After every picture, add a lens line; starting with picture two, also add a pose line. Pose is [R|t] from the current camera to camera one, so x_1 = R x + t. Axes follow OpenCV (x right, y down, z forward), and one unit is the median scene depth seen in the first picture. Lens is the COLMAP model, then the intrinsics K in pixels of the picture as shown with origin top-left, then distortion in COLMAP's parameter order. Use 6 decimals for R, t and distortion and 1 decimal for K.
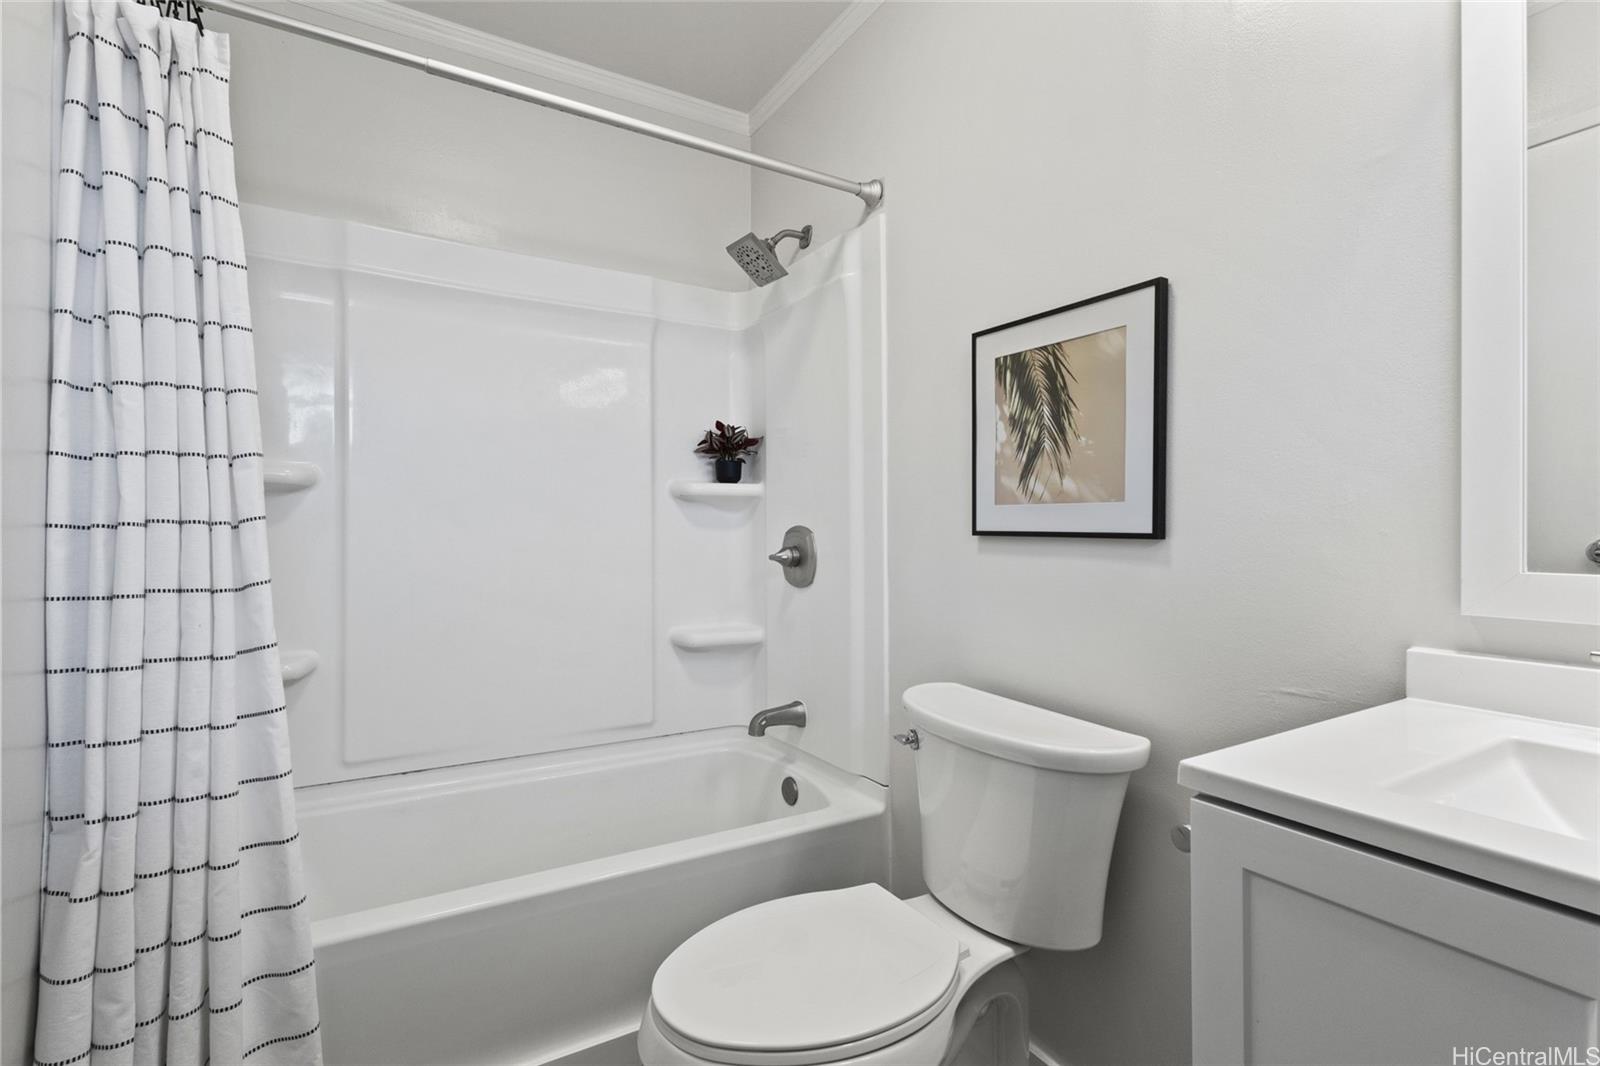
lens RADIAL K [[741.8, 0, 798.3], [0, 741.8, 532.8], [0, 0, 1]] dist [-0.001216, 0.001538]
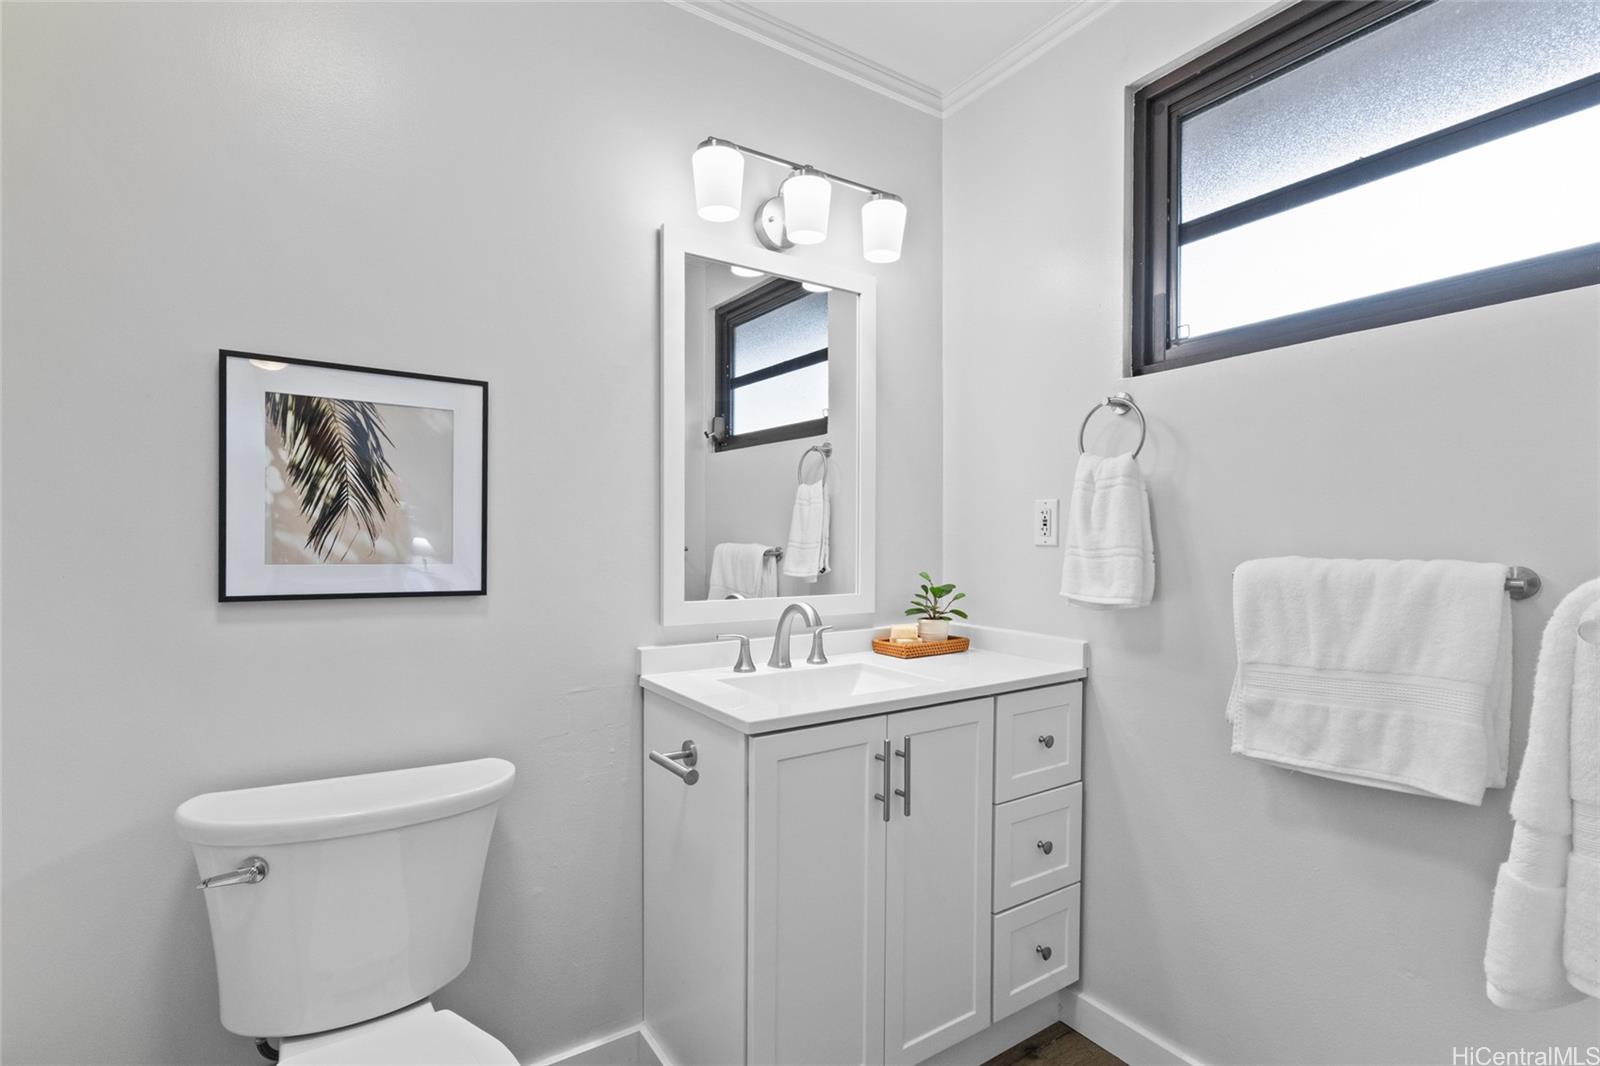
lens RADIAL K [[741.8, 0, 797.8], [0, 741.8, 535.3], [0, 0, 1]] dist [-0.001216, 0.001538]
pose [[-0.030210, -0.010912, 0.999484, -0.641439], [-0.009456, 0.999899, 0.010631, -0.091515], [-0.999499, -0.009130, -0.030310, 0.442629]]
